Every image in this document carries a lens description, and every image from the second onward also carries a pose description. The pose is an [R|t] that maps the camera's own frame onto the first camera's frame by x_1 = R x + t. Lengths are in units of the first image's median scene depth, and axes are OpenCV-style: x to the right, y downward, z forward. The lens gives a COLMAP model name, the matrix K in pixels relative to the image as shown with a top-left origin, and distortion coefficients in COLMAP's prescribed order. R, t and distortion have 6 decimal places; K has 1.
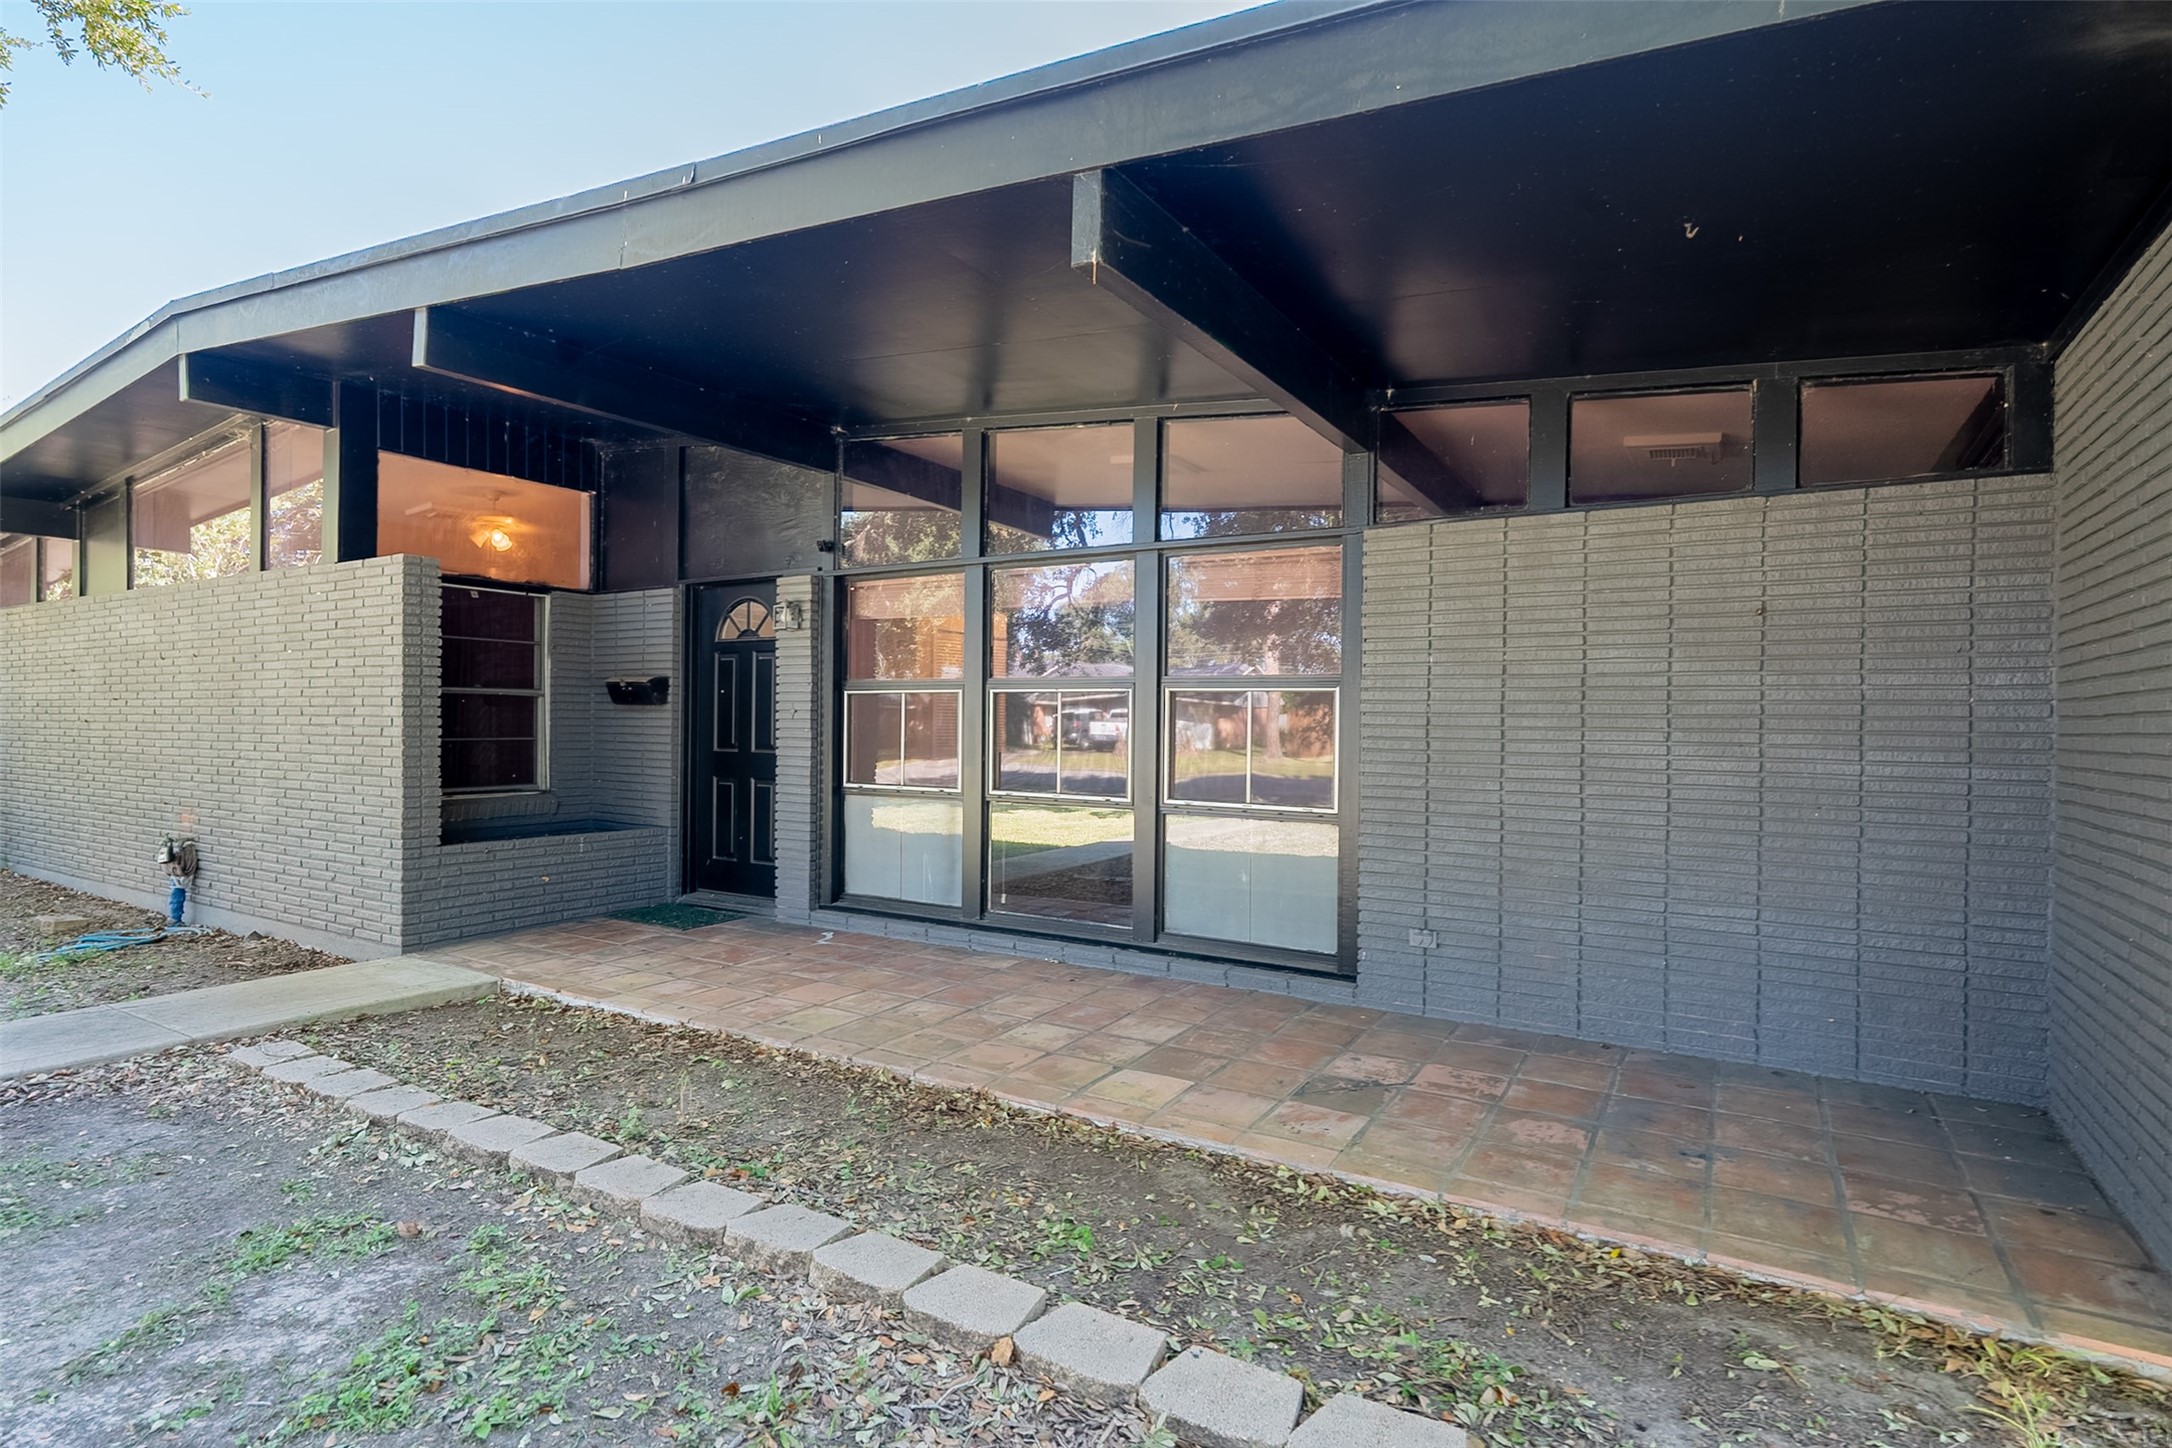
lens RADIAL K [[1076.5, 0, 1086.0], [0, 1076.5, 724.0], [0, 0, 1]] dist [-0.006492, 0.000251]
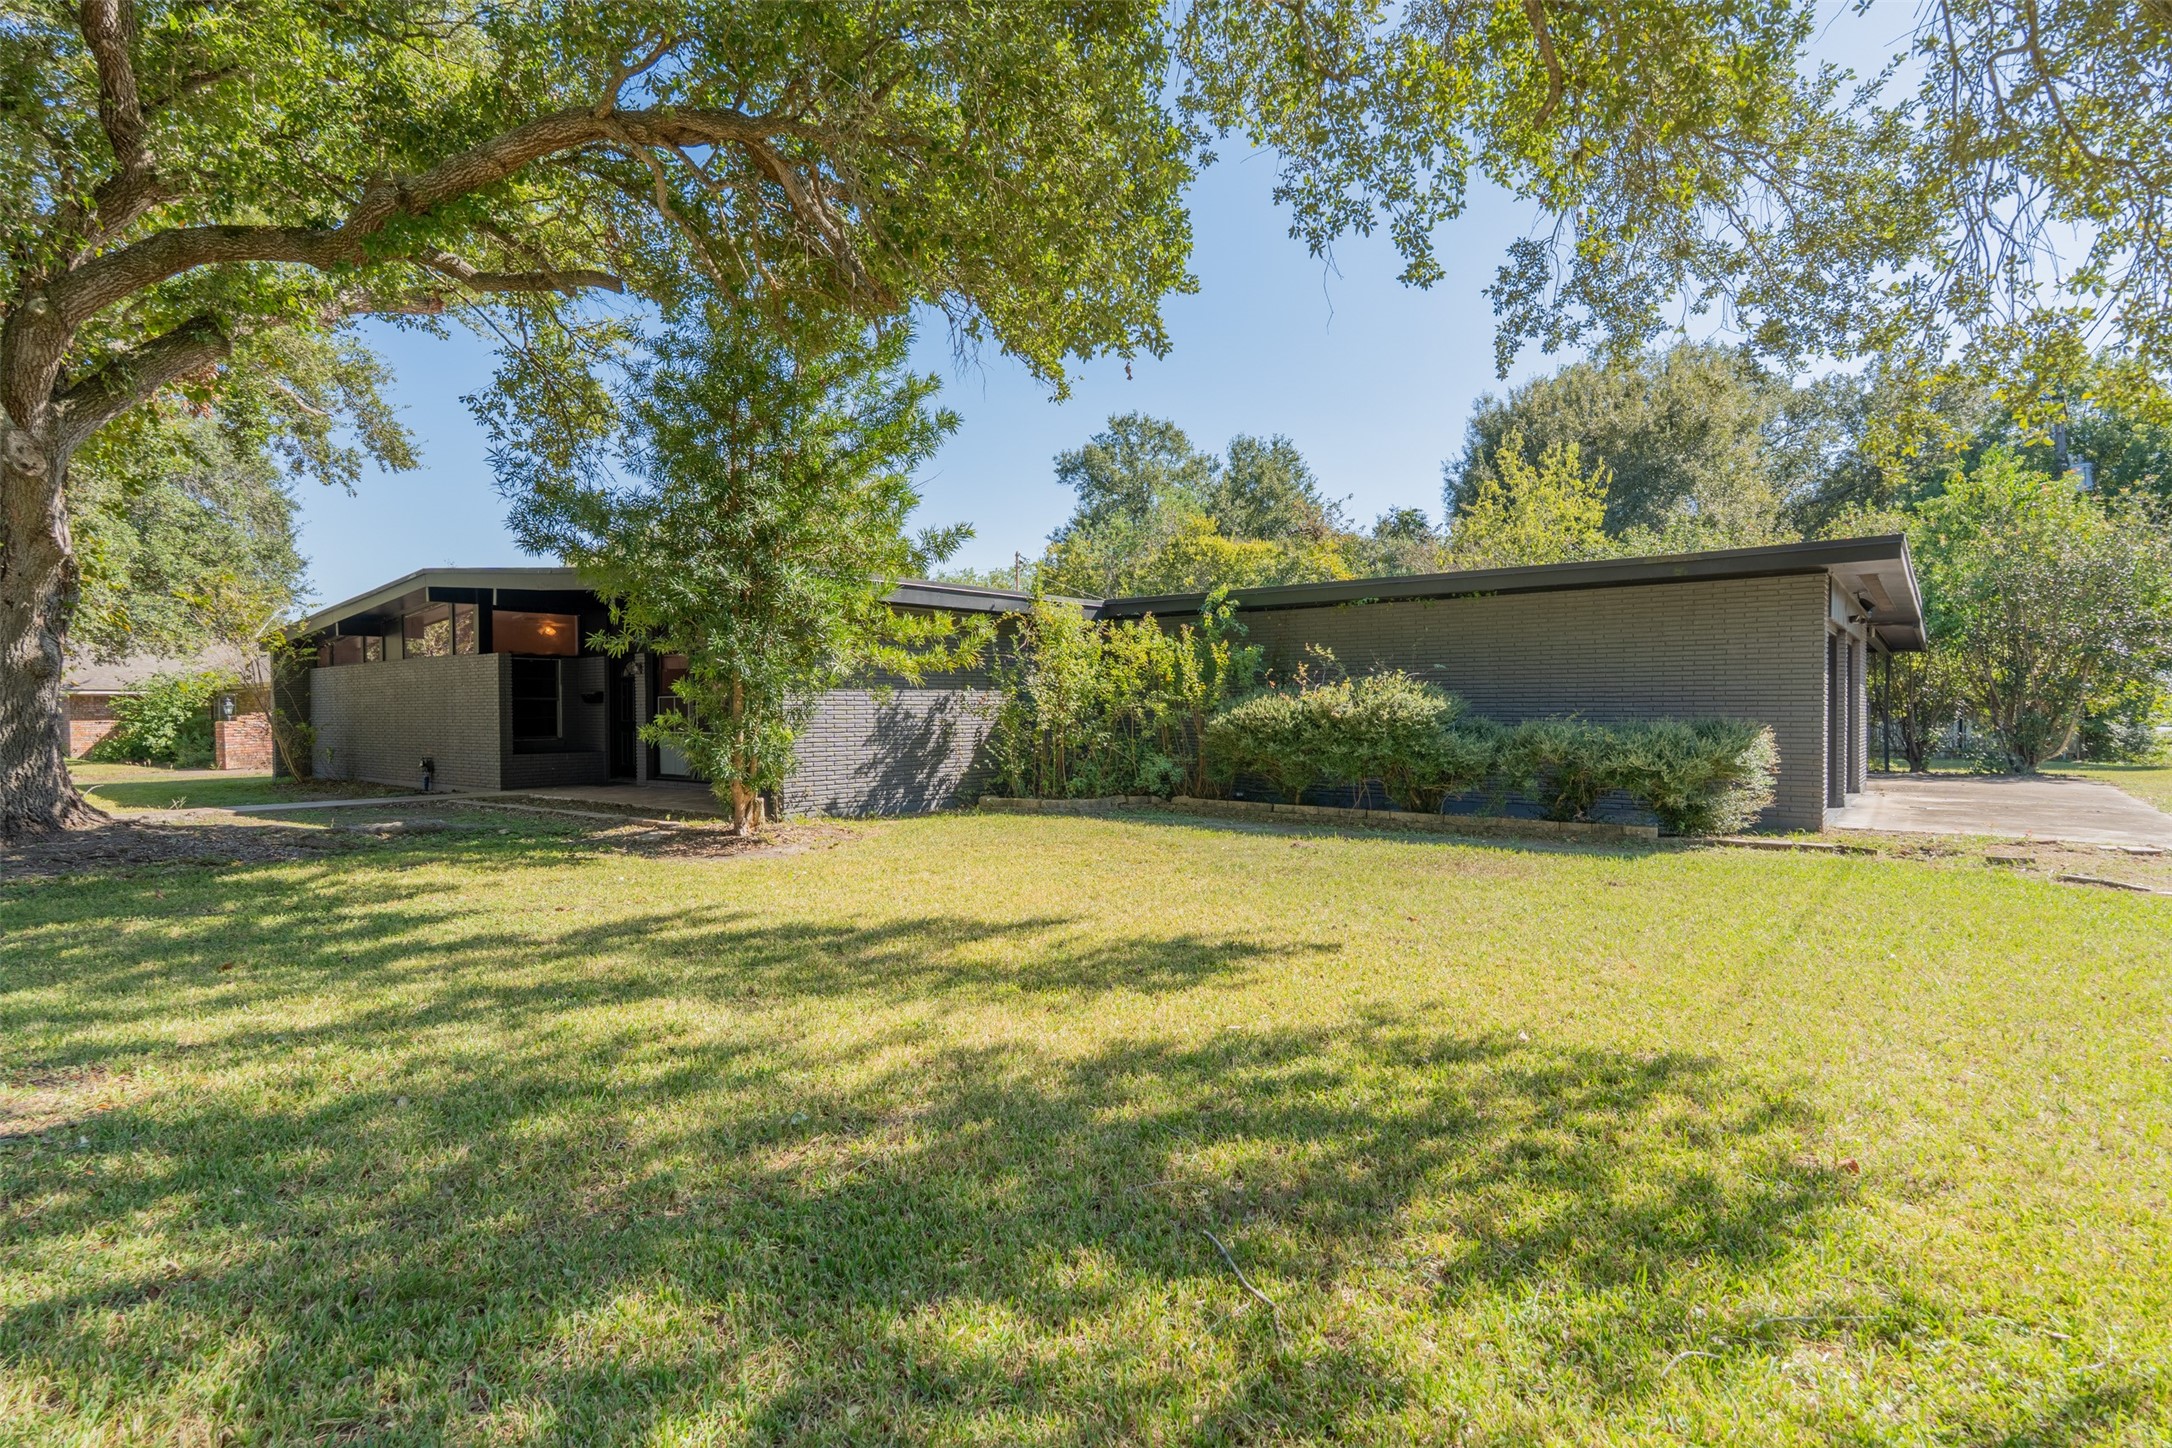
lens RADIAL K [[1094.3, 0, 1089.1], [0, 1094.3, 735.5], [0, 0, 1]] dist [-0.002921, -0.000413]
pose [[0.991912, -0.010971, -0.126450, 1.161983], [0.012956, 0.999805, 0.014890, 0.037470], [0.126262, -0.016408, 0.991861, -1.530967]]
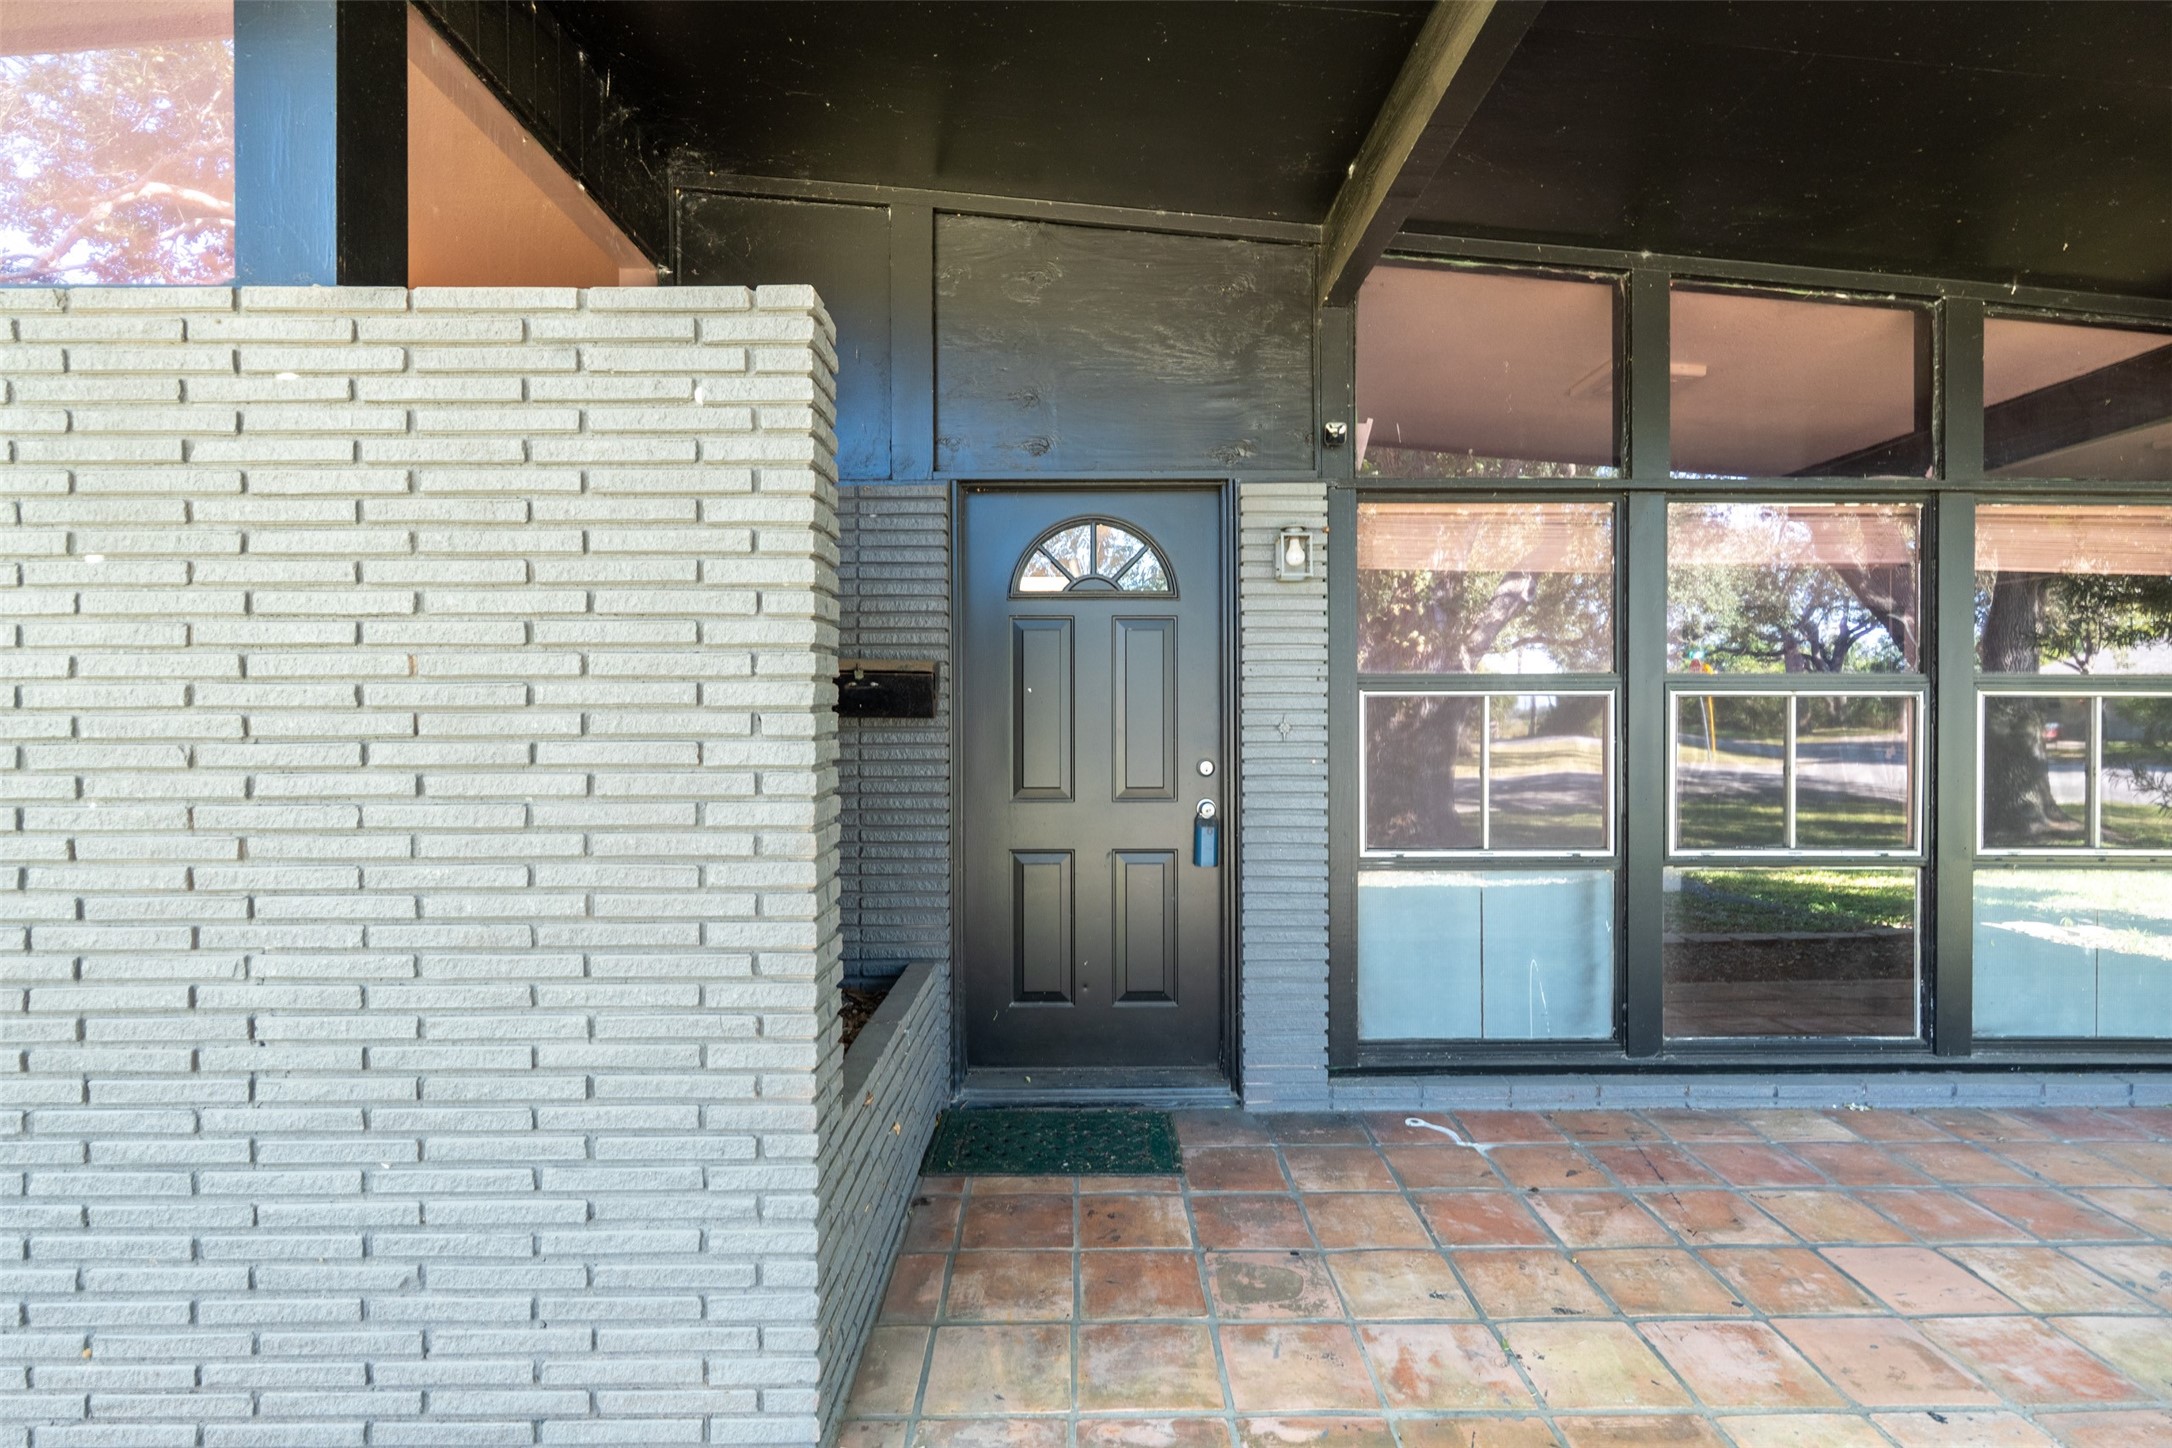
lens RADIAL K [[1085.8, 0, 1086.0], [0, 1085.8, 724.0], [0, 0, 1]] dist [-0.005173, 0.001006]
pose [[0.844141, -0.014772, 0.535917, -0.664018], [0.006879, 0.999836, 0.016724, -0.024813], [-0.536077, -0.010431, 0.844105, 0.591665]]
